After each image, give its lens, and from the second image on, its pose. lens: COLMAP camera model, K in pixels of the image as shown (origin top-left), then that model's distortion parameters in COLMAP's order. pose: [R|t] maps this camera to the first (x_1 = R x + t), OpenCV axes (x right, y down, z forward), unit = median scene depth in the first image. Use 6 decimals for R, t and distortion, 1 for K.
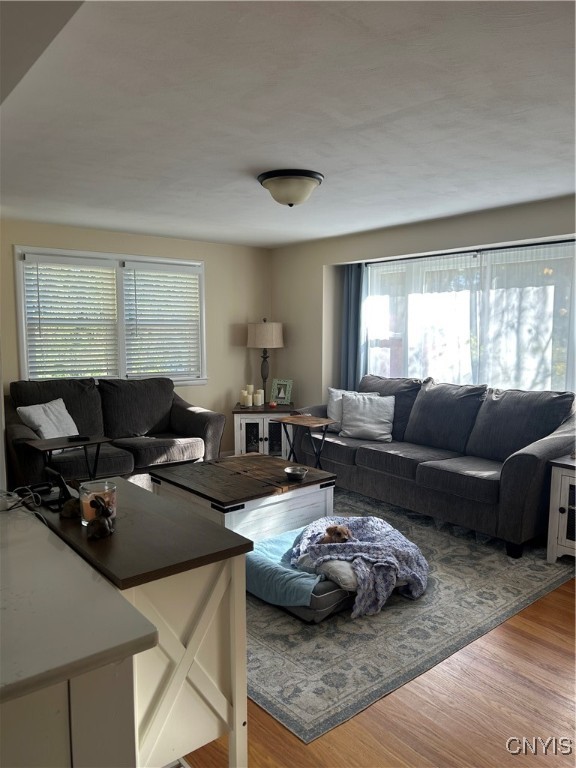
lens RADIAL K [[579.3, 0, 290.0], [0, 579.3, 381.9], [0, 0, 1]] dist [0.039205, -0.014213]
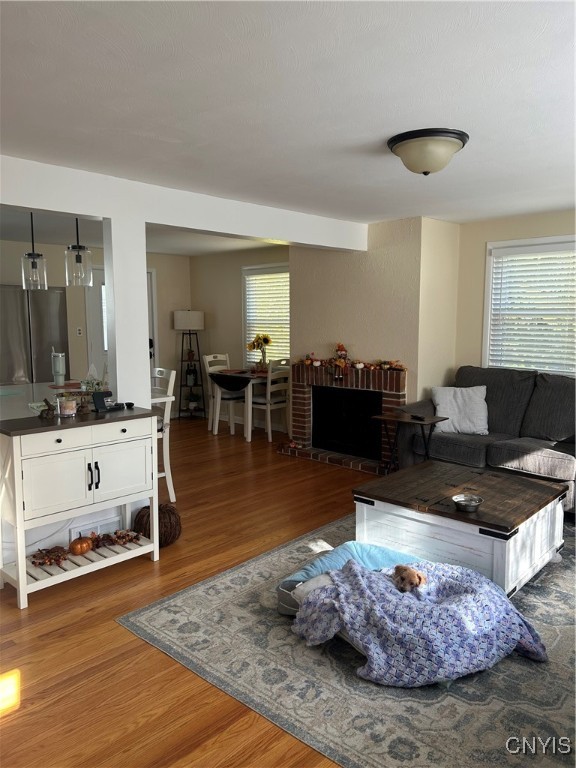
lens RADIAL K [[579.3, 0, 290.3], [0, 579.3, 385.9], [0, 0, 1]] dist [0.039205, -0.014213]
pose [[0.135039, 0.121087, -0.983414, 0.927271], [-0.091778, 0.989767, 0.109266, -0.083118], [0.986581, 0.075500, 0.144770, 0.783955]]
